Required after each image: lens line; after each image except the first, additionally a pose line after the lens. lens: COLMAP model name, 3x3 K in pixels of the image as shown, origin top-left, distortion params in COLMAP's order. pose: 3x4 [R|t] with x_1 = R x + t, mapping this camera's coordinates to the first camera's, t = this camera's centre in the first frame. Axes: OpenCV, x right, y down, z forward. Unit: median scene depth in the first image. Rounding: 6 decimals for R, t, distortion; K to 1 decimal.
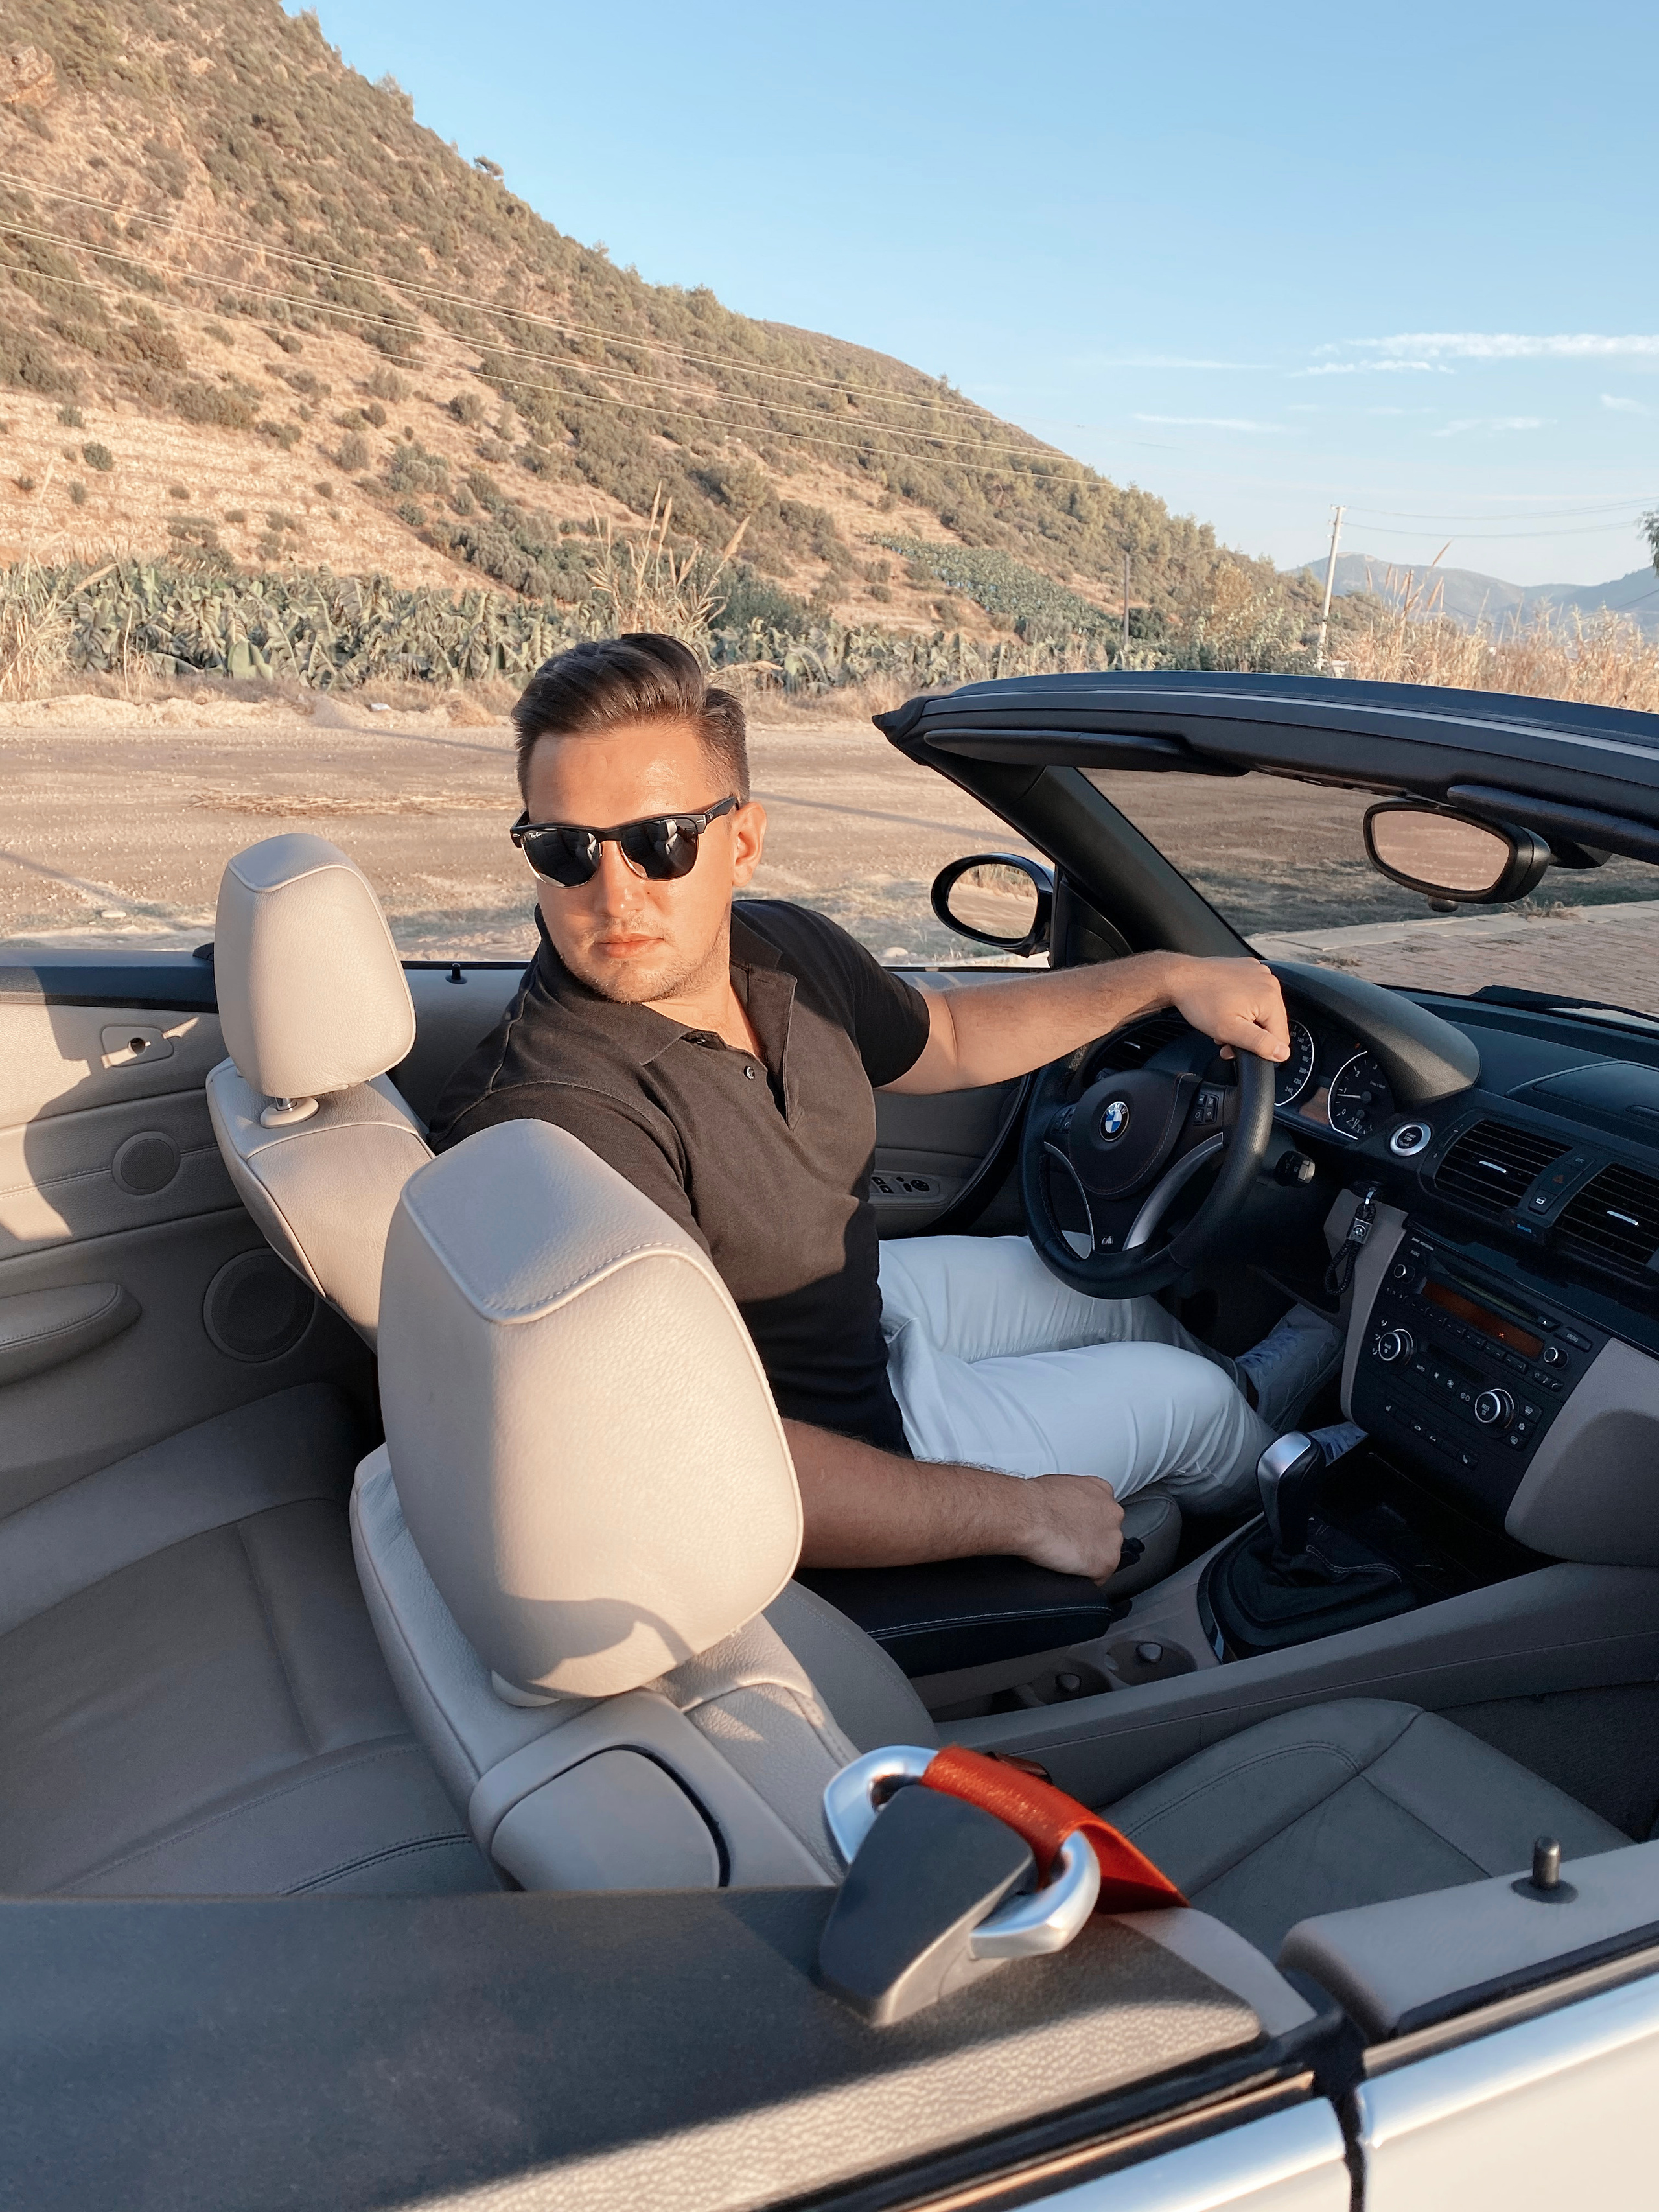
lens RADIAL K [[1669.4, 0, 798.1], [0, 1669.4, 1135.5], [0, 0, 1]] dist [0.030268, -0.034879]
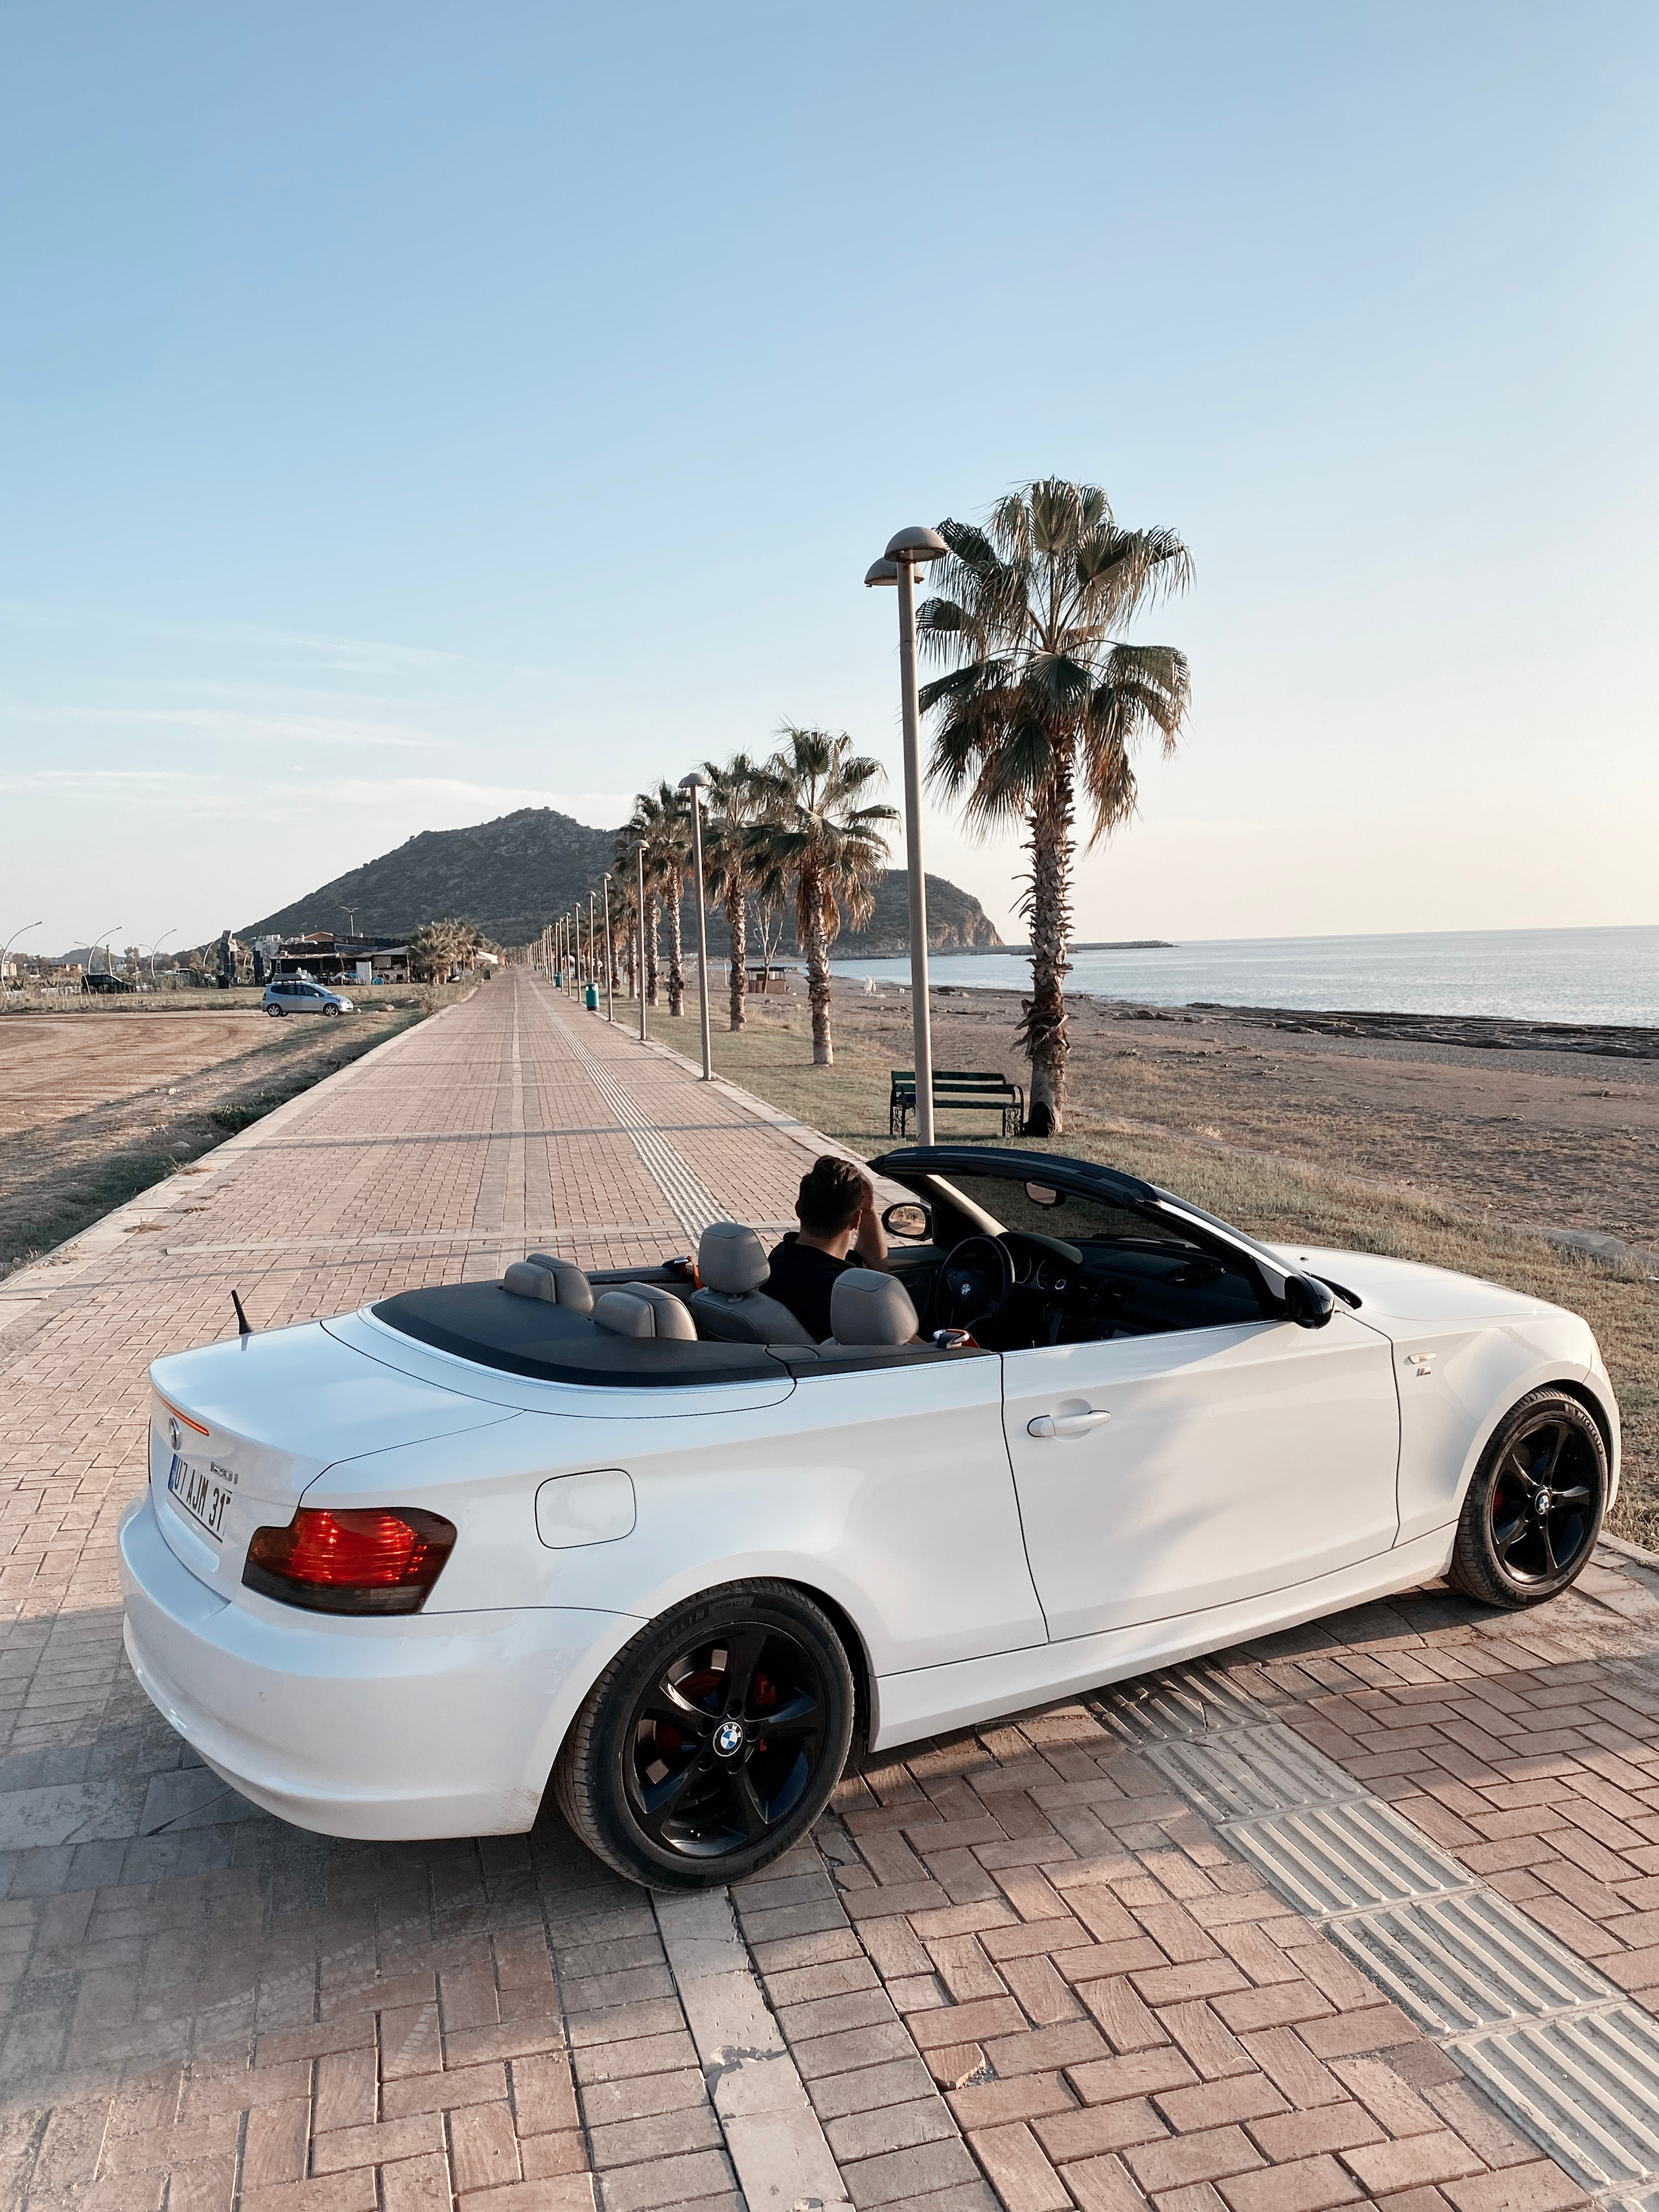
lens RADIAL K [[1662.1, 0, 818.9], [0, 1662.1, 1107.7], [0, 0, 1]] dist [0.001941, -0.008798]
pose [[0.989533, -0.097160, 0.106698, -0.410236], [0.117990, 0.970430, -0.210580, 0.315864], [-0.083083, 0.220965, 0.971736, -2.248161]]
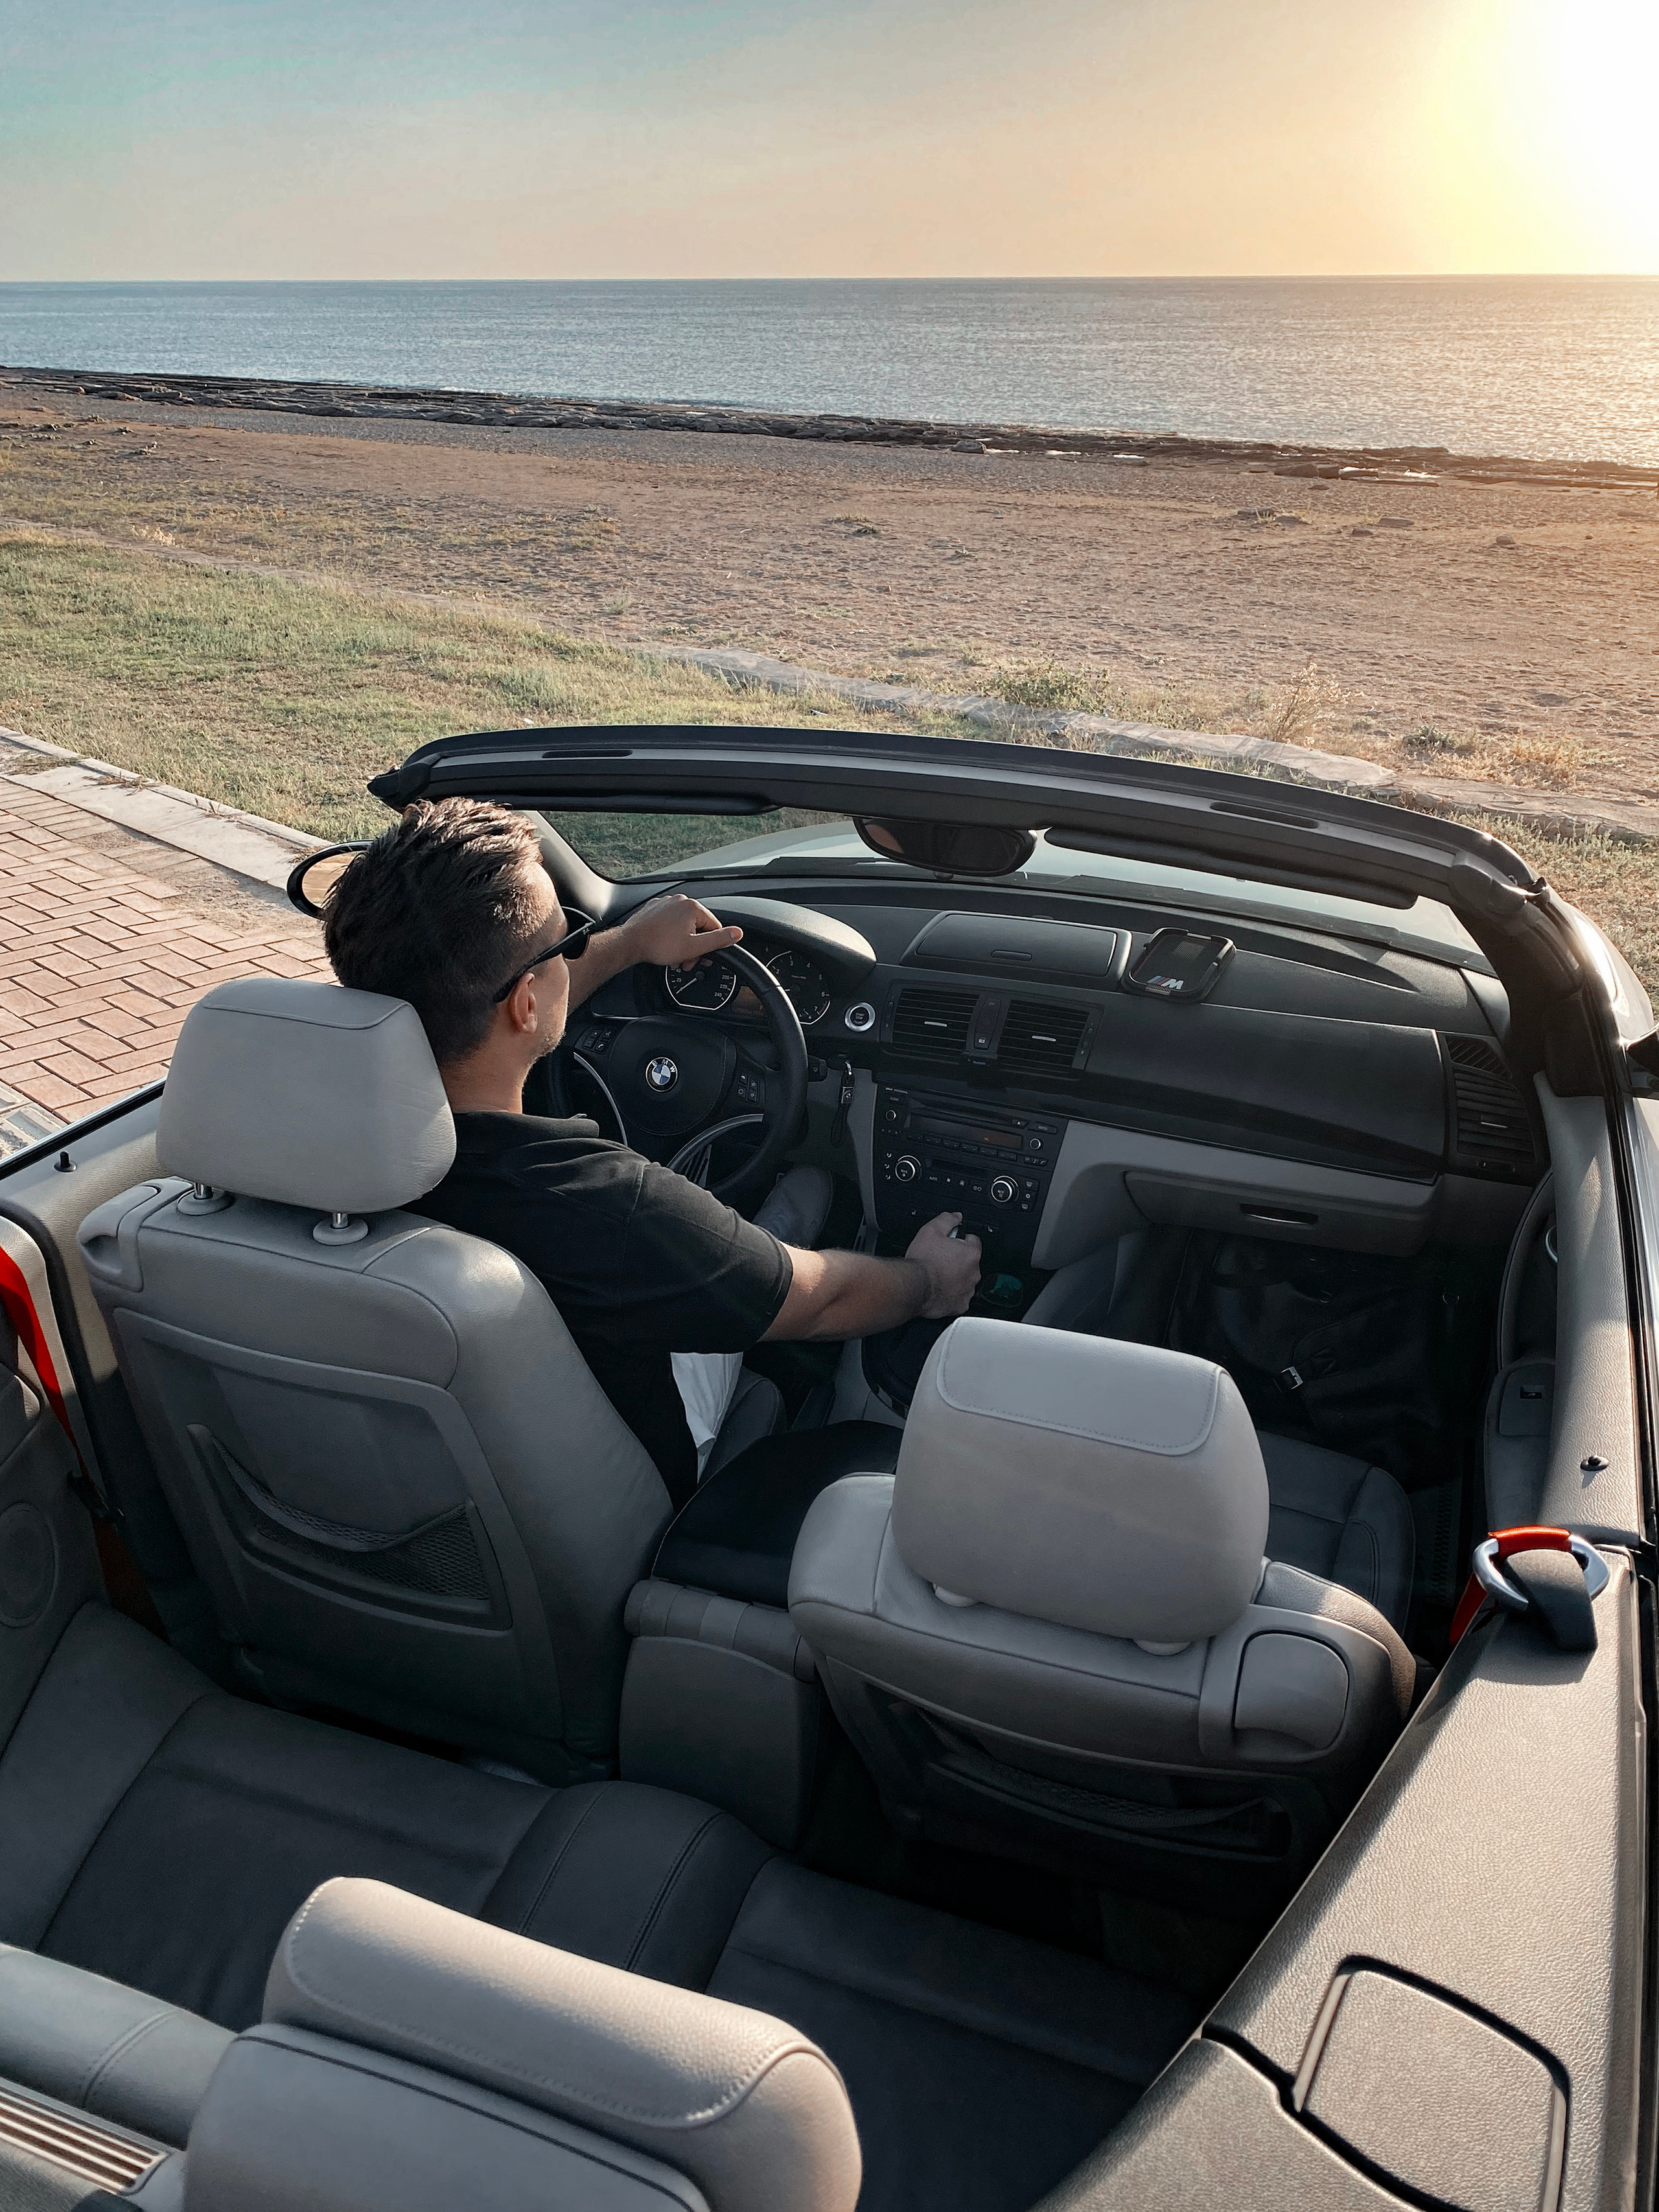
lens RADIAL K [[1736.1, 0, 843.0], [0, 1736.1, 1127.5], [0, 0, 1]] dist [0.002298, -0.005167]
pose [[0.724183, -0.354009, 0.591809, -0.550993], [0.252087, 0.934683, 0.250637, -0.298191], [-0.641881, -0.032320, 0.766123, -0.044366]]
